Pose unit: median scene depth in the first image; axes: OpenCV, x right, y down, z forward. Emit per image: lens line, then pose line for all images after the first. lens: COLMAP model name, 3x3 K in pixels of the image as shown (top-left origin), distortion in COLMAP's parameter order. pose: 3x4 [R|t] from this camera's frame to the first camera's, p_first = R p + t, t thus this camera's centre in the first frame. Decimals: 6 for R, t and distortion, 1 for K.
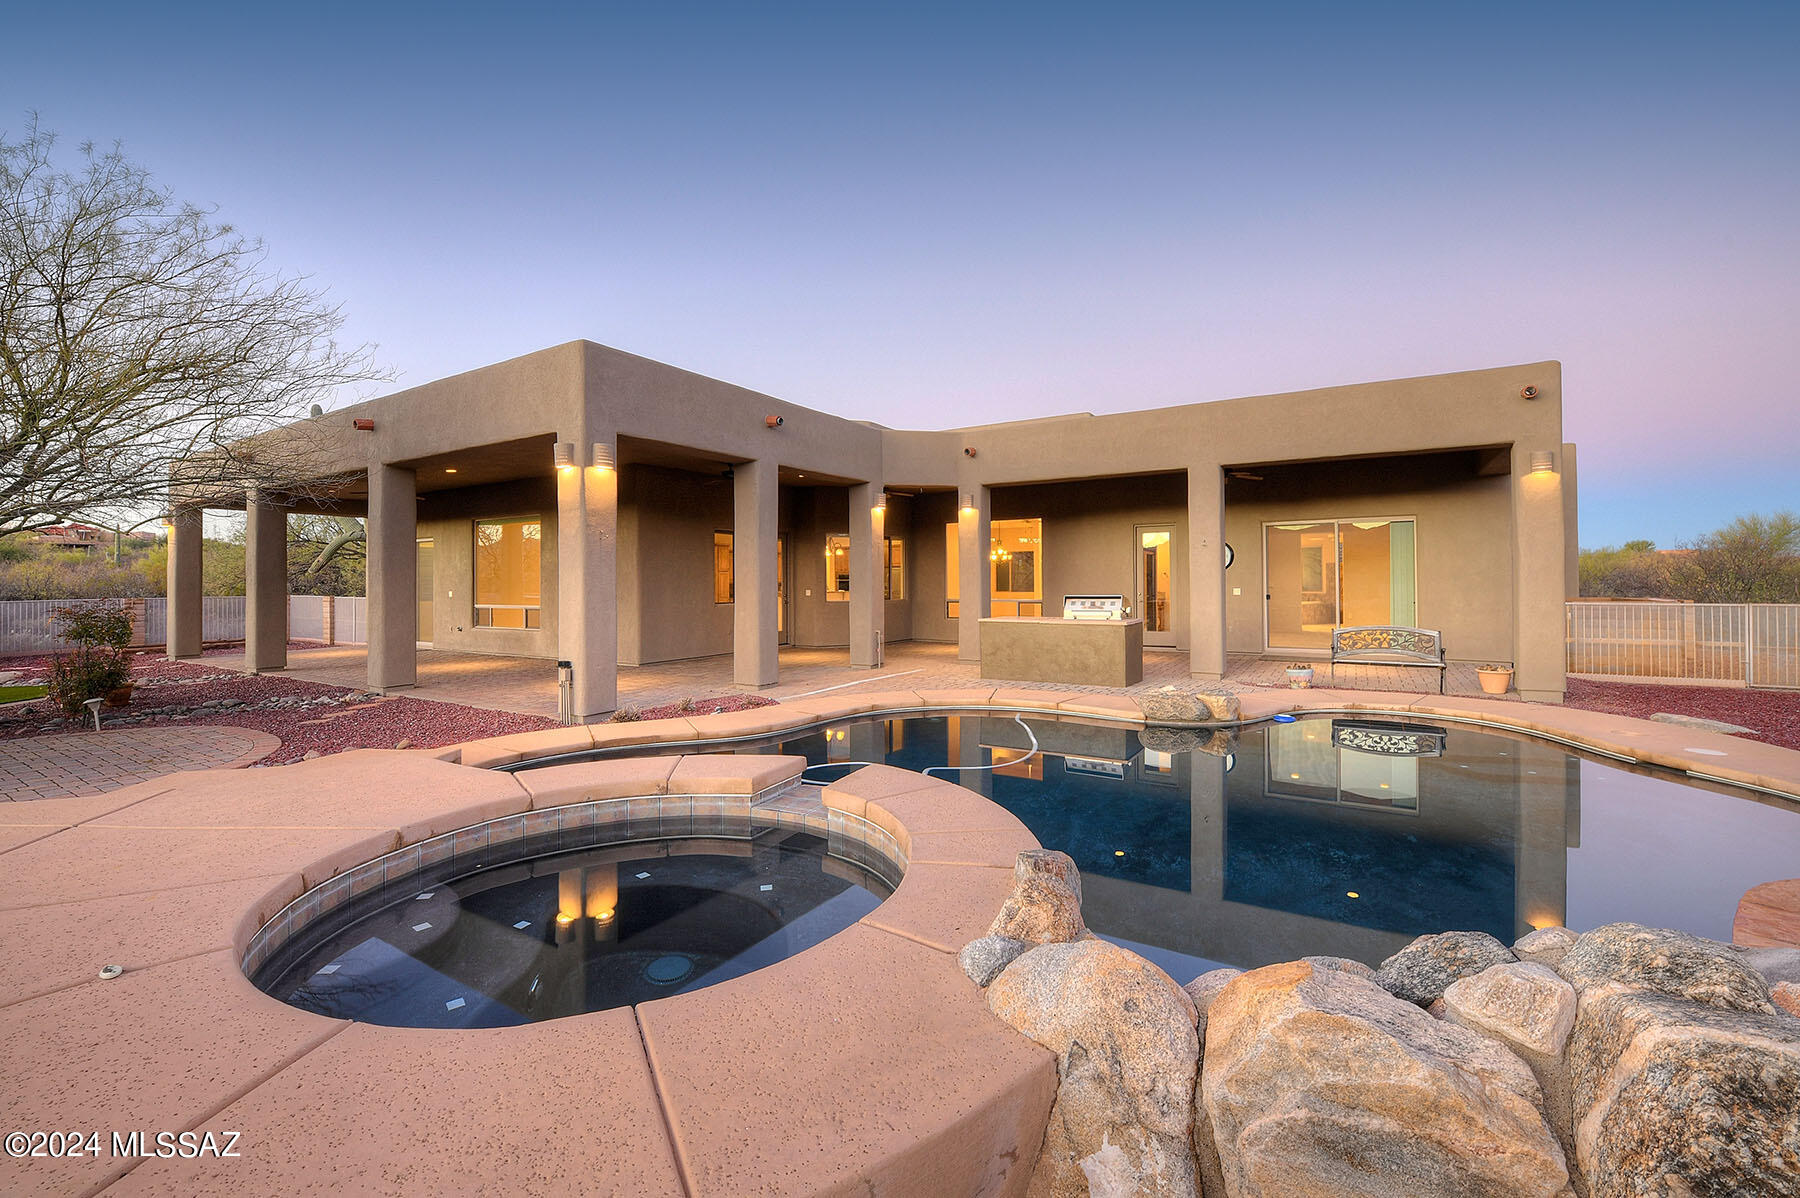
lens RADIAL K [[725.0, 0, 873.0], [0, 725.0, 588.8], [0, 0, 1]] dist [-0.001451, -0.000181]
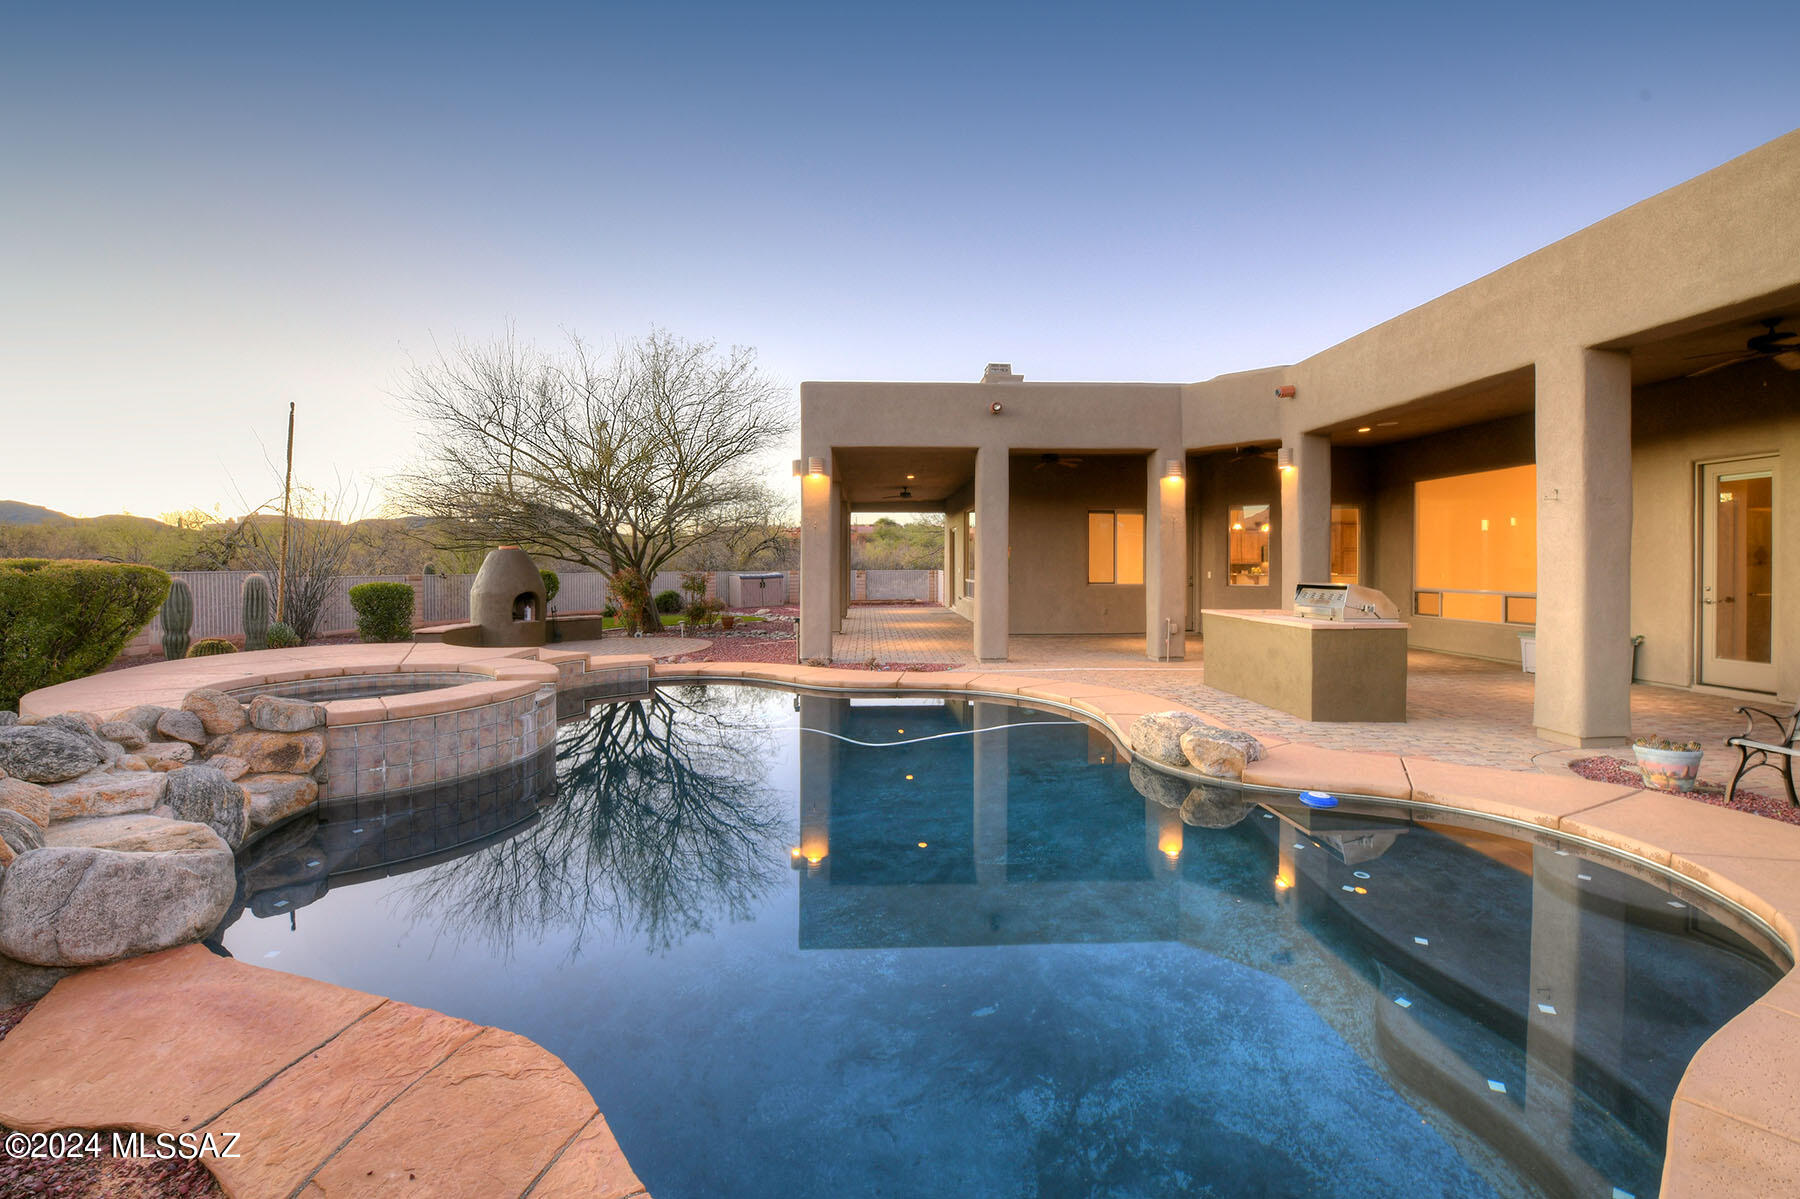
lens RADIAL K [[739.9, 0, 943.0], [0, 739.9, 560.5], [0, 0, 1]] dist [-0.008399, -0.003206]
pose [[0.581611, 0.007229, -0.813435, 0.651009], [-0.011938, 0.999929, 0.000351, -0.008812], [0.813379, 0.009506, 0.581656, 0.296553]]
